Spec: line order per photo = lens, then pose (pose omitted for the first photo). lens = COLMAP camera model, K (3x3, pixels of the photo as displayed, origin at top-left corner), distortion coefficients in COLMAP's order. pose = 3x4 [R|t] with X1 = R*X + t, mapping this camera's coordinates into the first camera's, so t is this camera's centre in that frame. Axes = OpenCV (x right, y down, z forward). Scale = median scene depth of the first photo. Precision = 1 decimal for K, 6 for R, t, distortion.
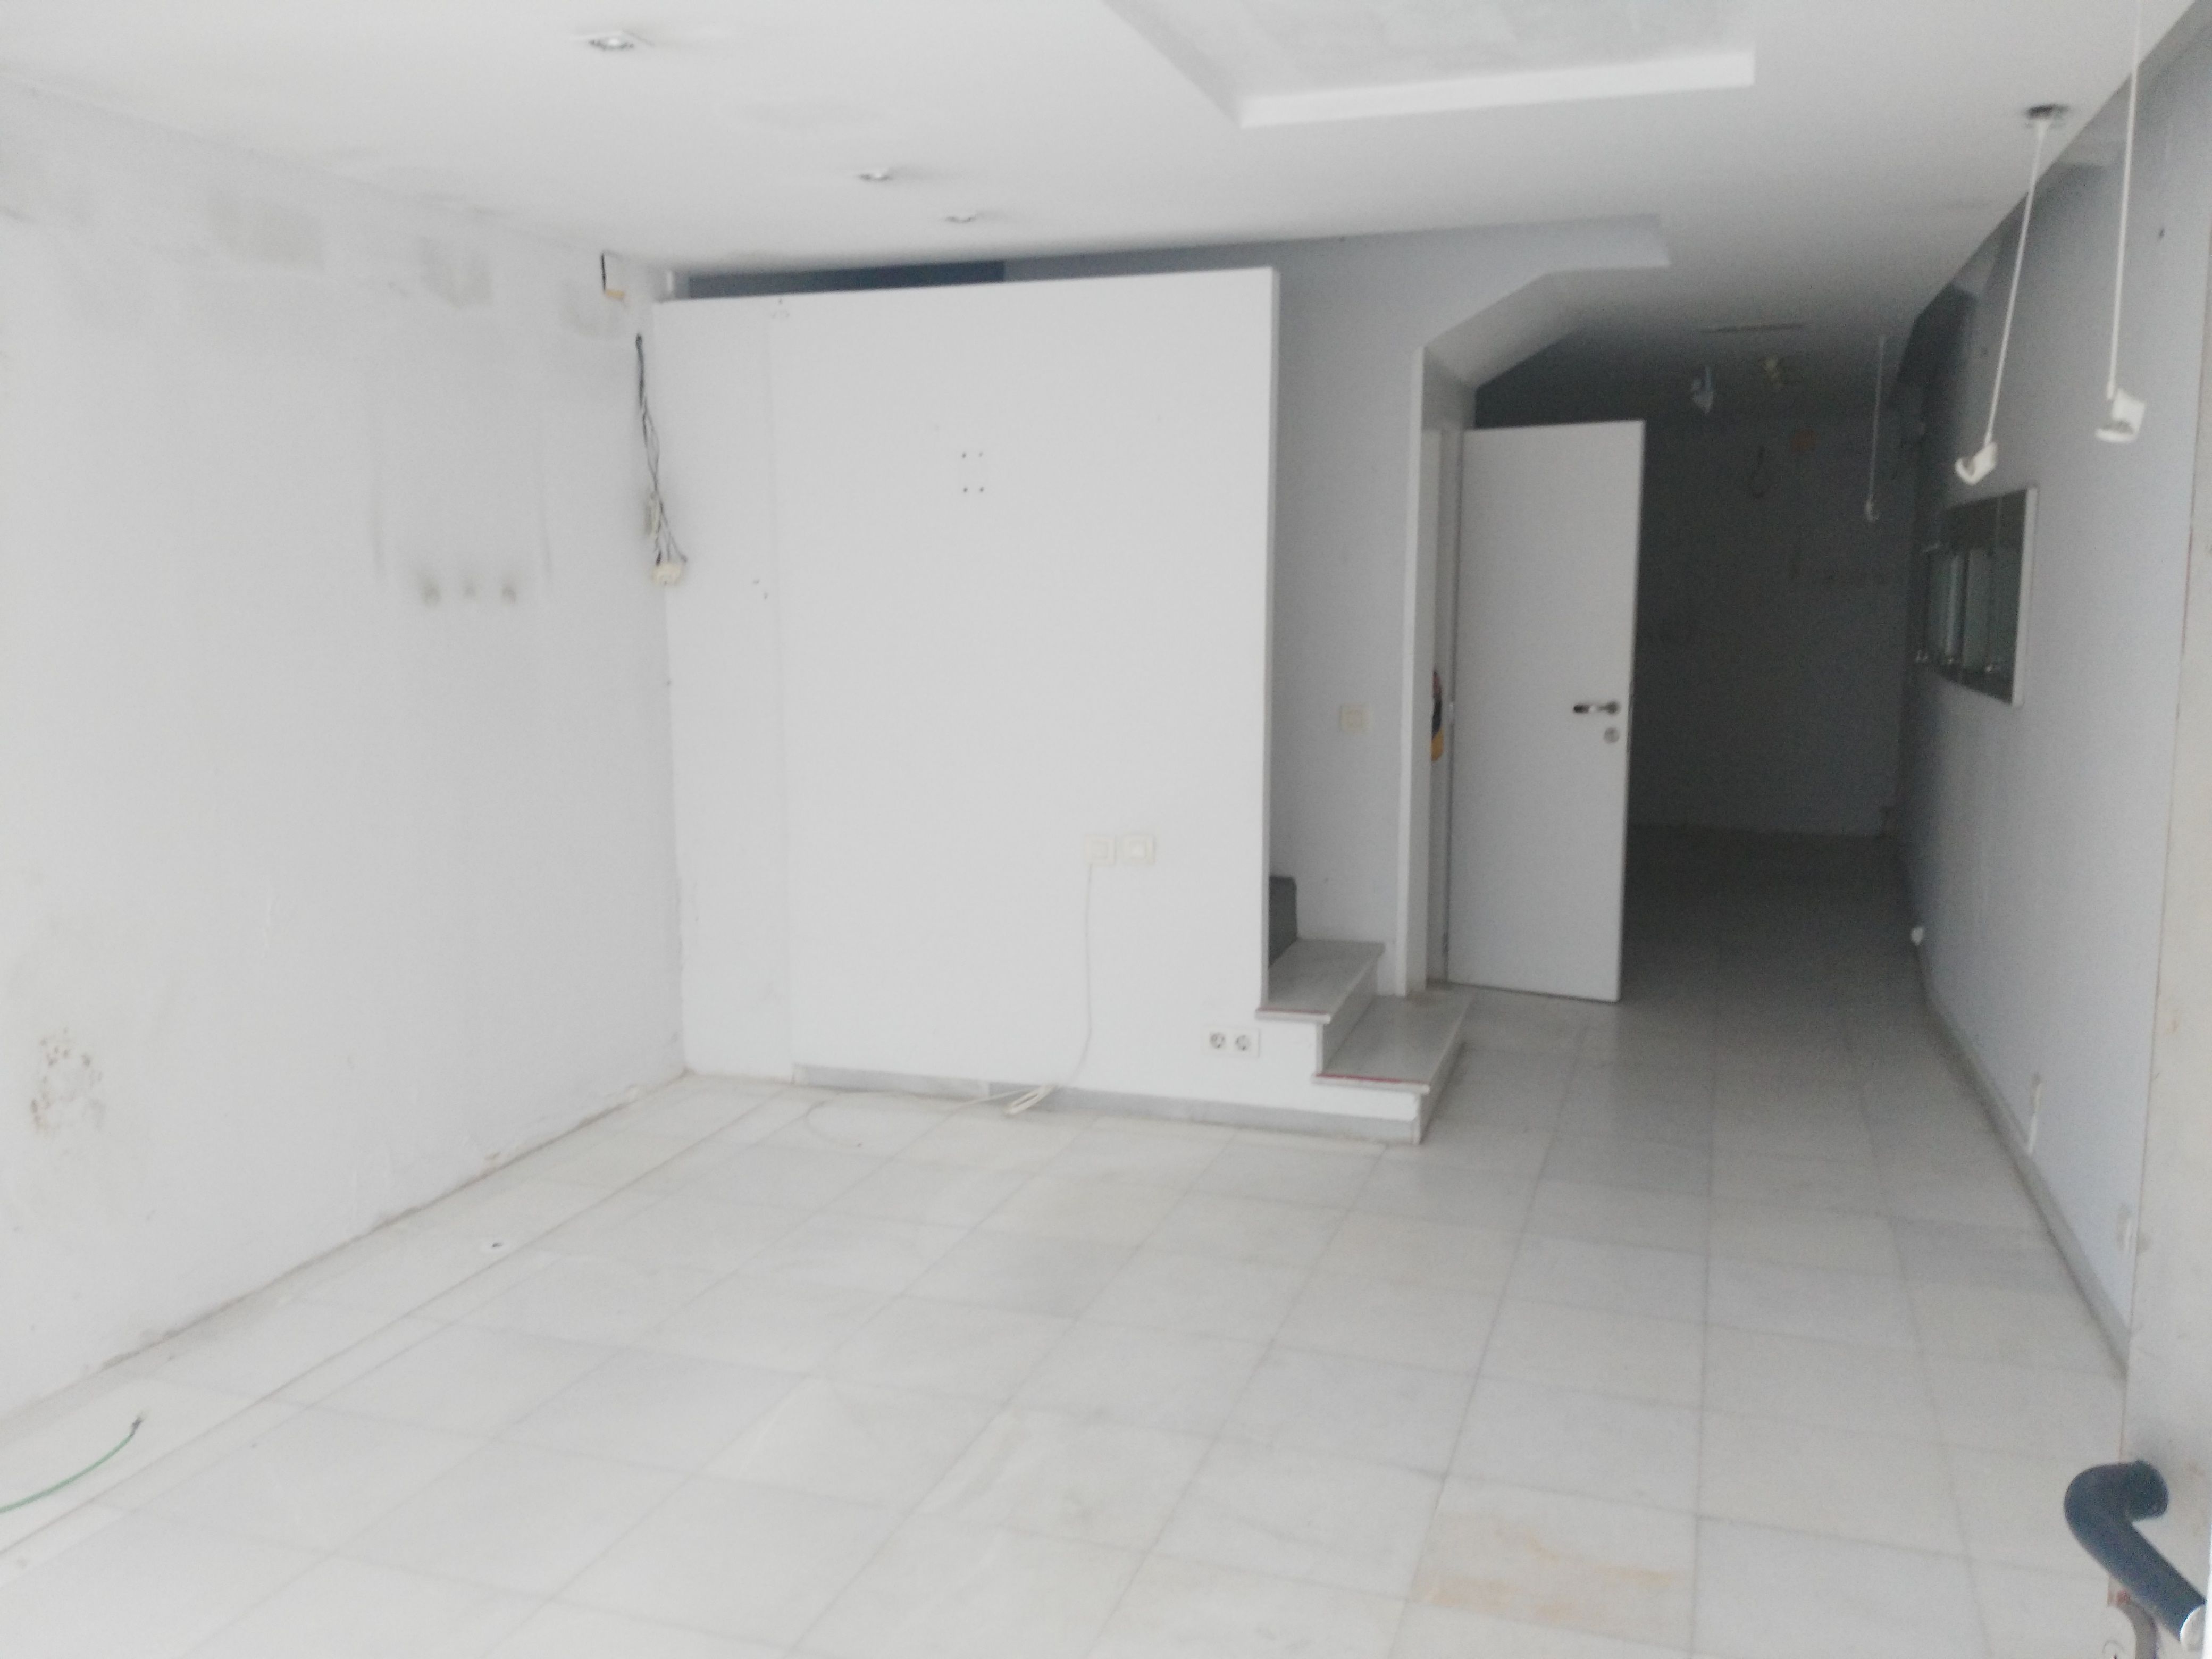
lens RADIAL K [[1885.2, 0, 1094.8], [0, 1885.2, 889.1], [0, 0, 1]] dist [0.135638, -0.350537]
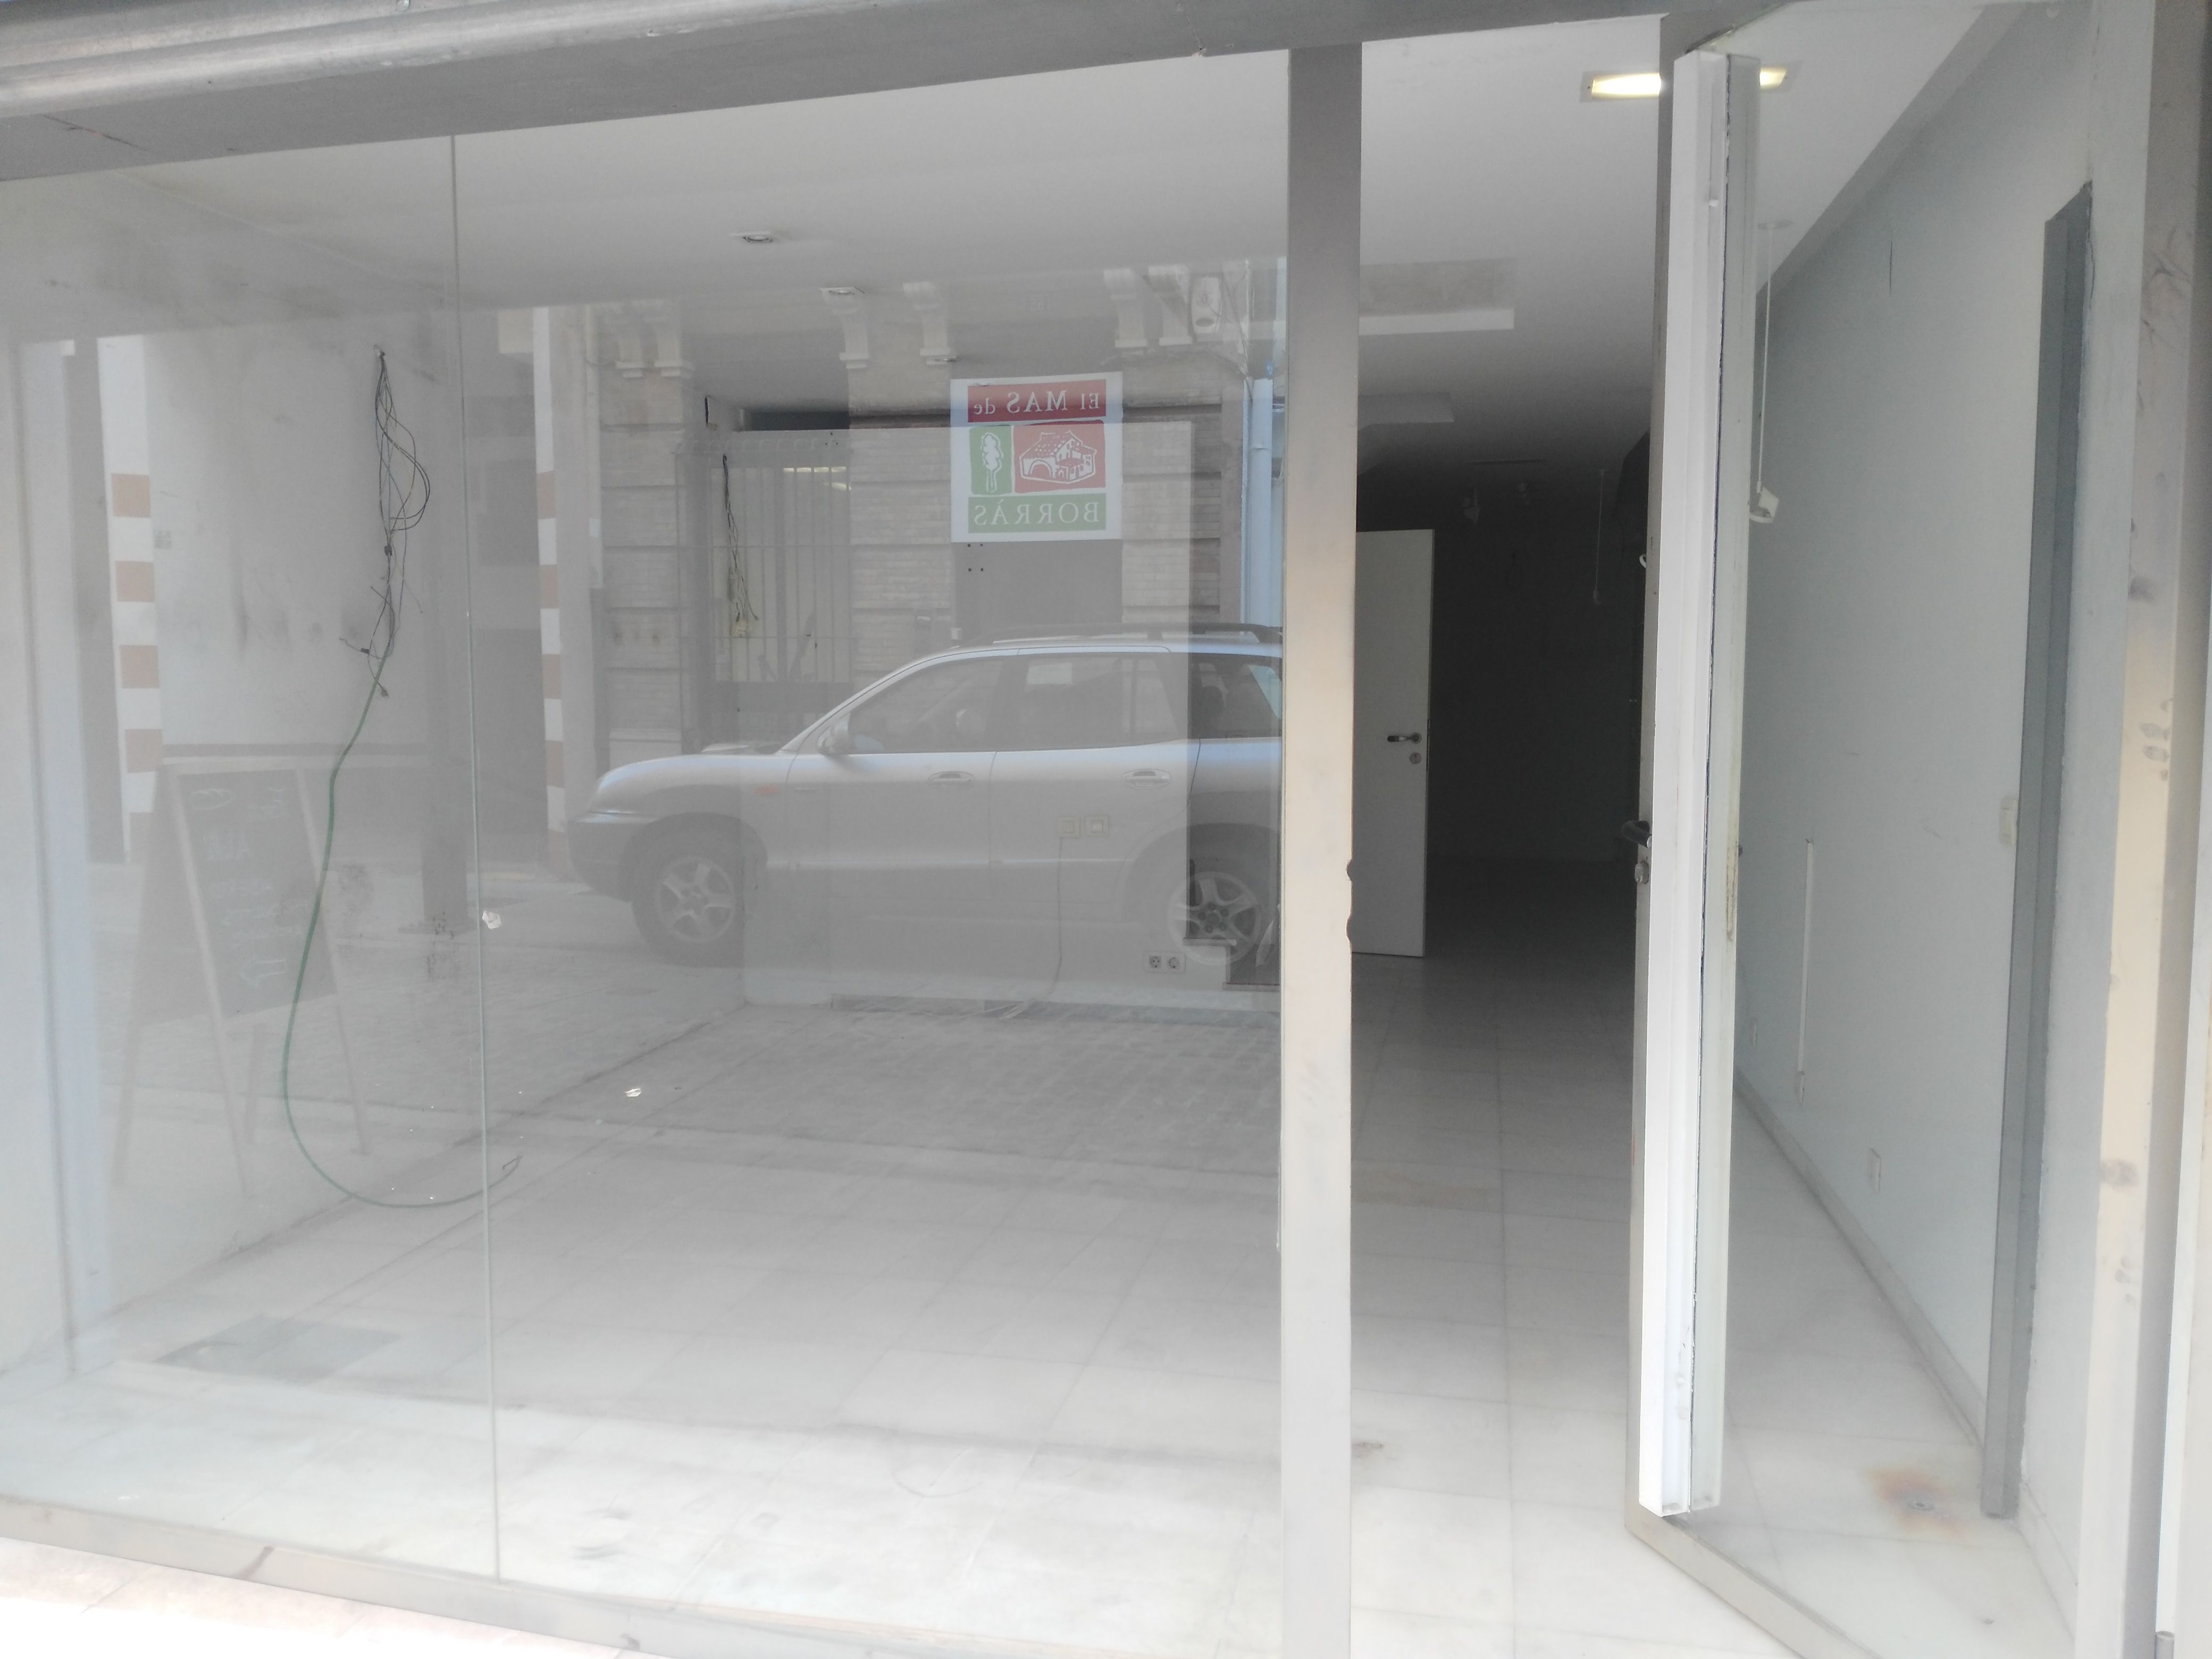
lens RADIAL K [[1885.2, 0, 1094.8], [0, 1885.2, 889.1], [0, 0, 1]] dist [0.135638, -0.350537]
pose [[0.992988, -0.006653, 0.118028, -0.136505], [0.012358, 0.998787, -0.047666, 0.087533], [-0.117568, 0.048791, 0.991866, -0.364166]]
